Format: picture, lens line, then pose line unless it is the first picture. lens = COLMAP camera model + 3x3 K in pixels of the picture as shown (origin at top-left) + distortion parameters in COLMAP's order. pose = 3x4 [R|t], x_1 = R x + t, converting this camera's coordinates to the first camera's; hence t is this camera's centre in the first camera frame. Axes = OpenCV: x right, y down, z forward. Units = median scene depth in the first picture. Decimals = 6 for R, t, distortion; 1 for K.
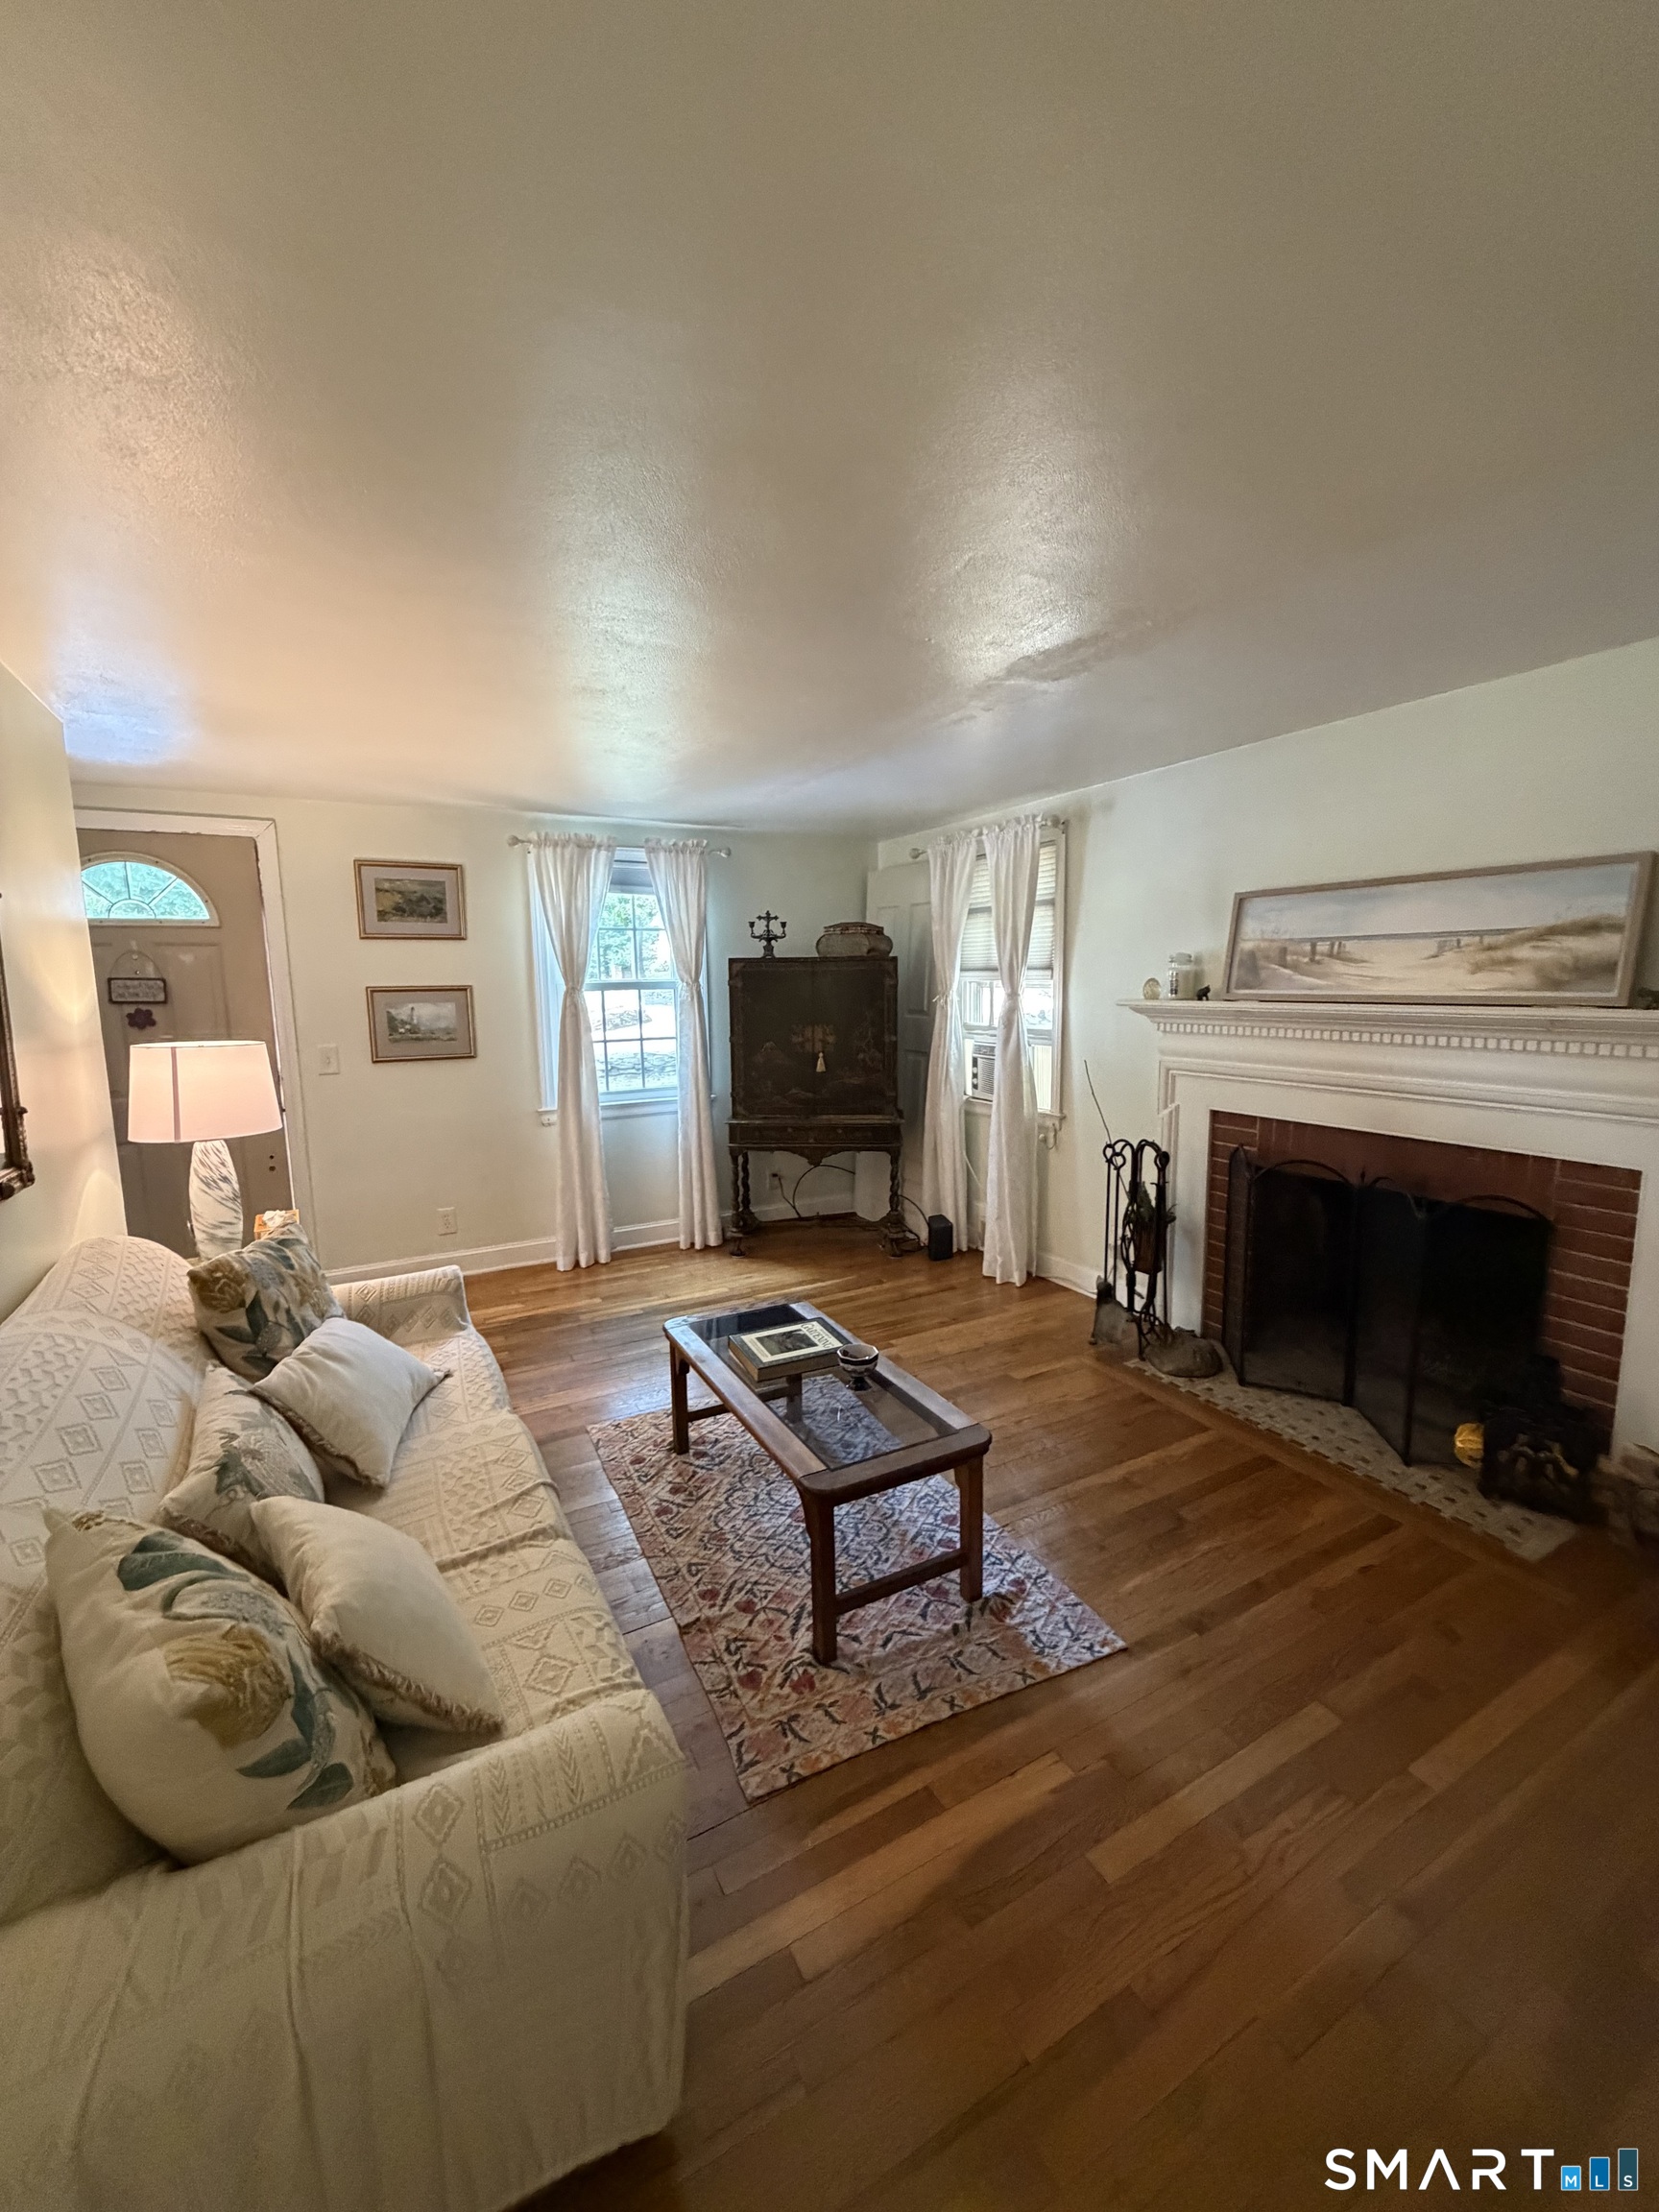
lens RADIAL K [[880.4, 0, 820.2], [0, 880.4, 1094.9], [0, 0, 1]] dist [0.000156, 0.000036]
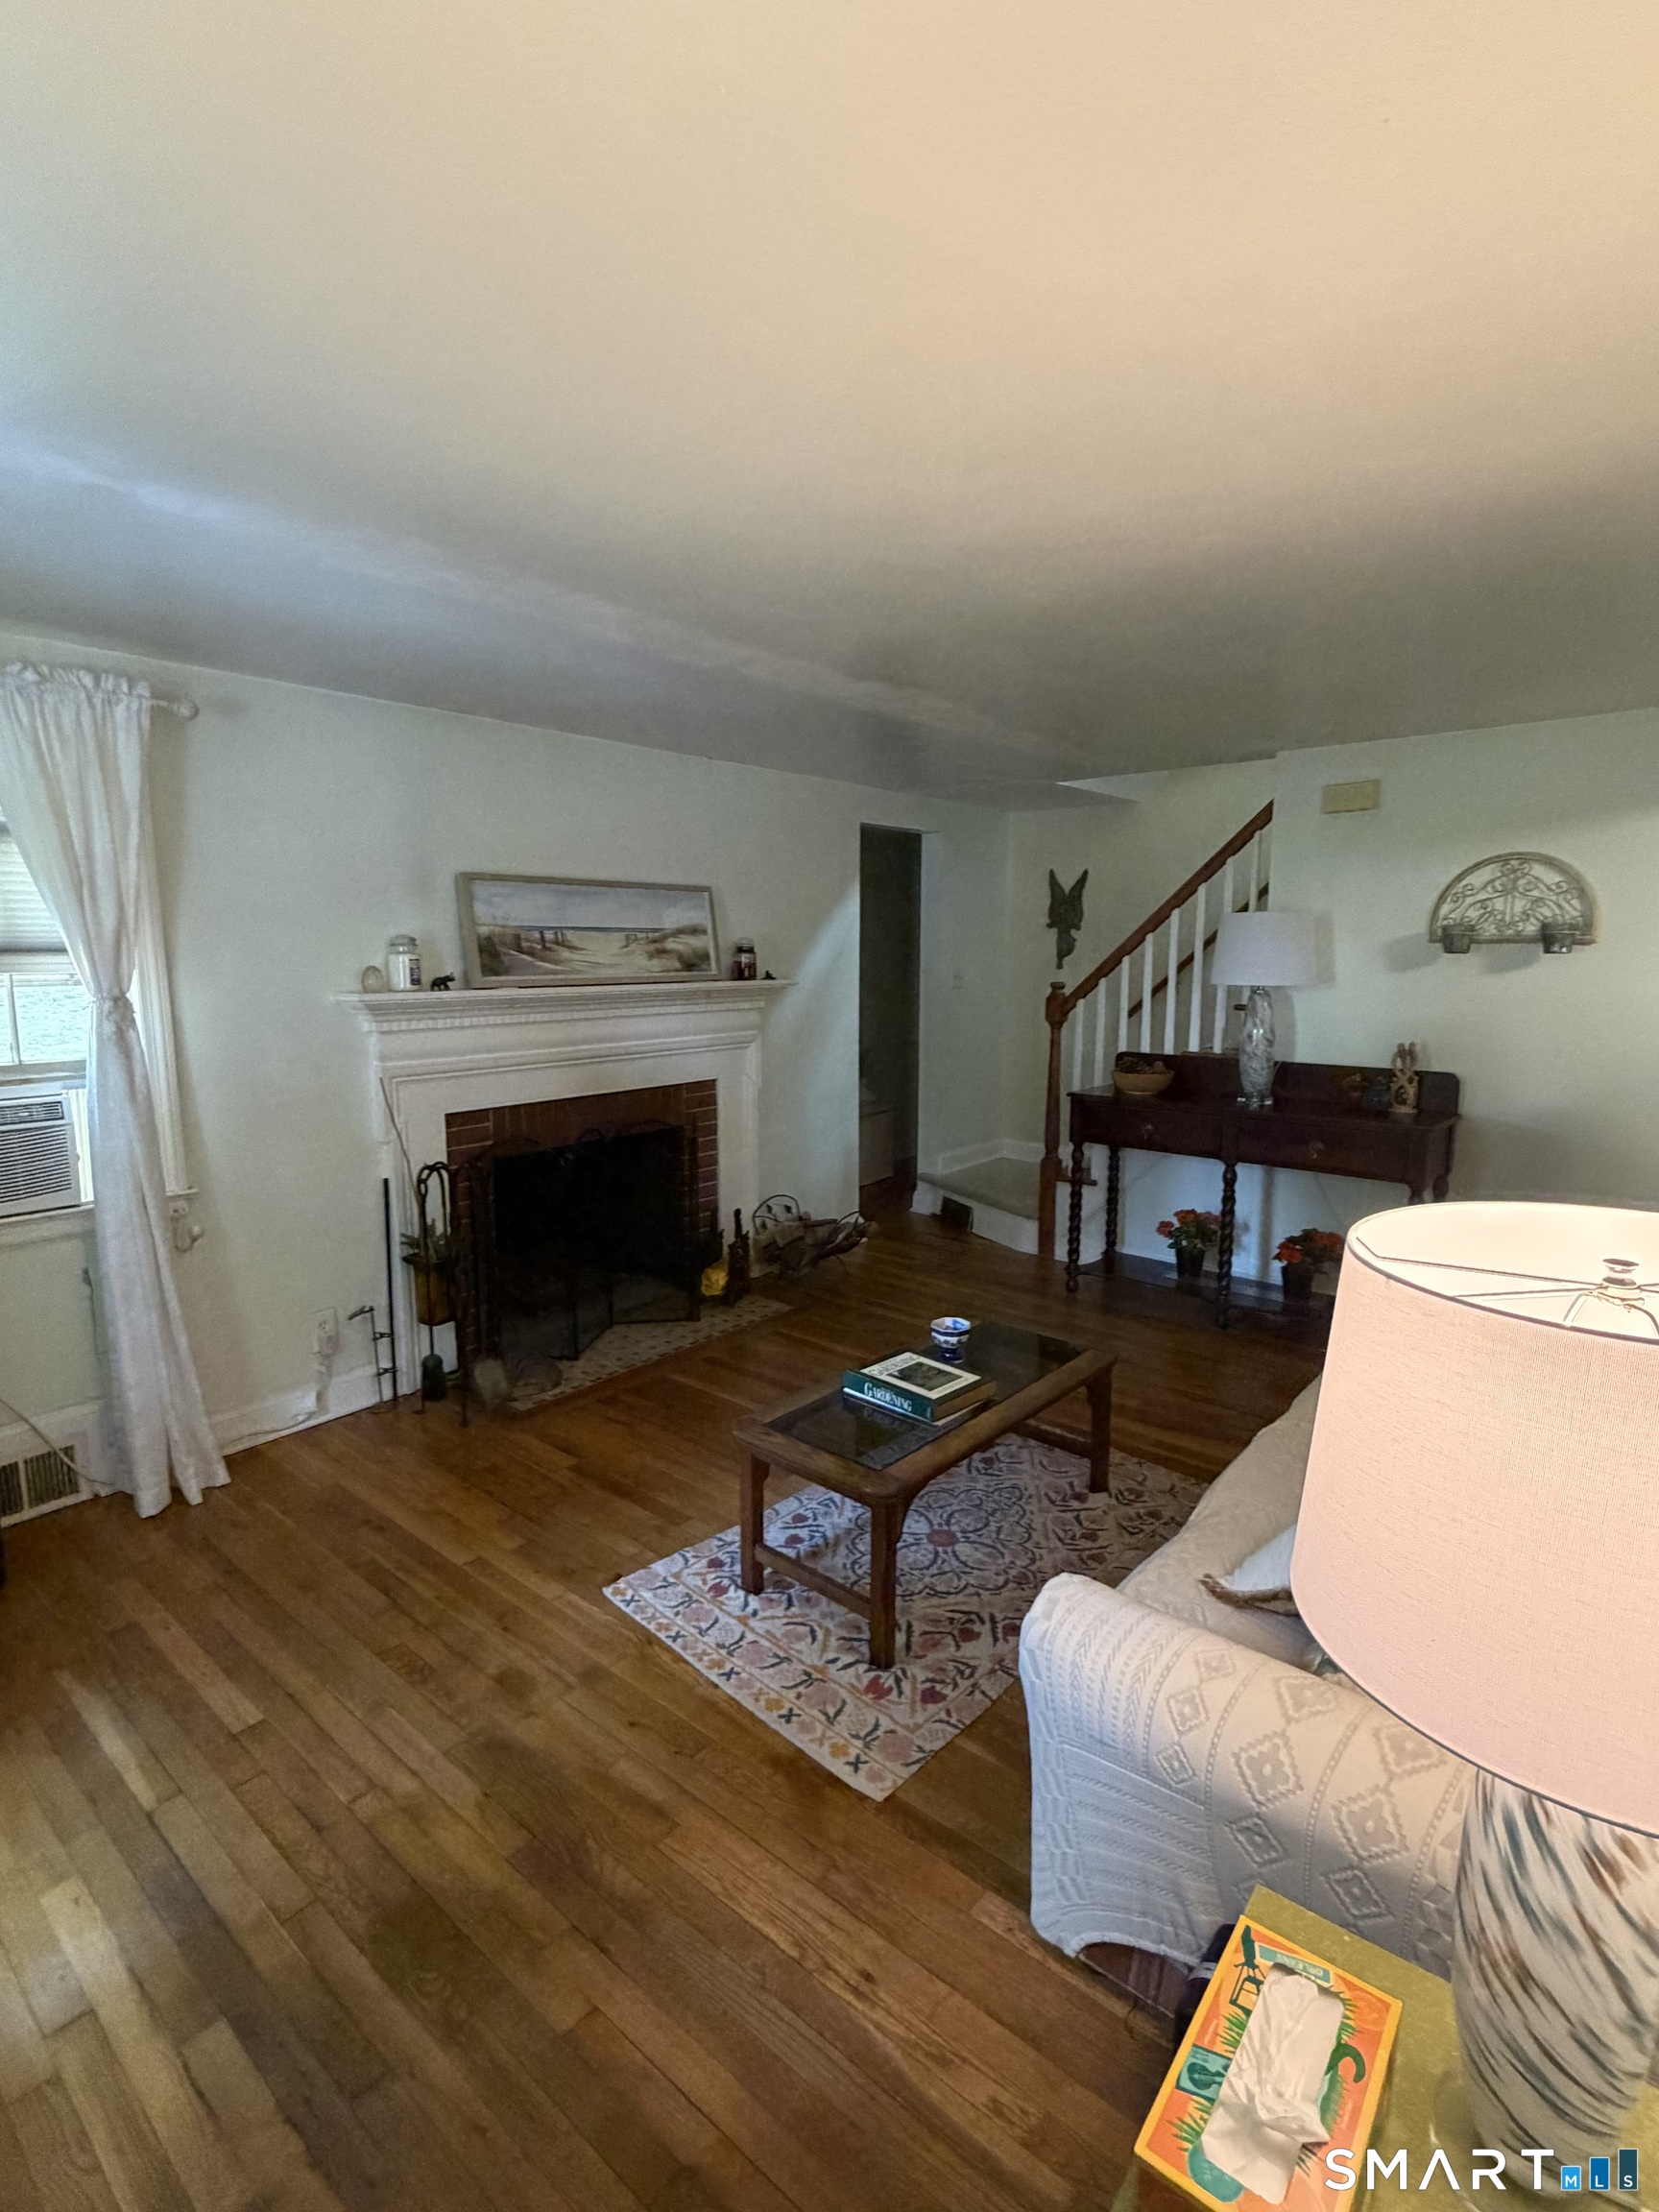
lens RADIAL K [[1082.9, 0, 820.7], [0, 1082.9, 1112.5], [0, 0, 1]] dist [-0.011043, -0.000293]
pose [[-0.359464, -0.124308, 0.924842, -0.813425], [0.131538, 0.974442, 0.182100, -0.155208], [-0.923842, 0.187110, -0.333925, 1.186772]]
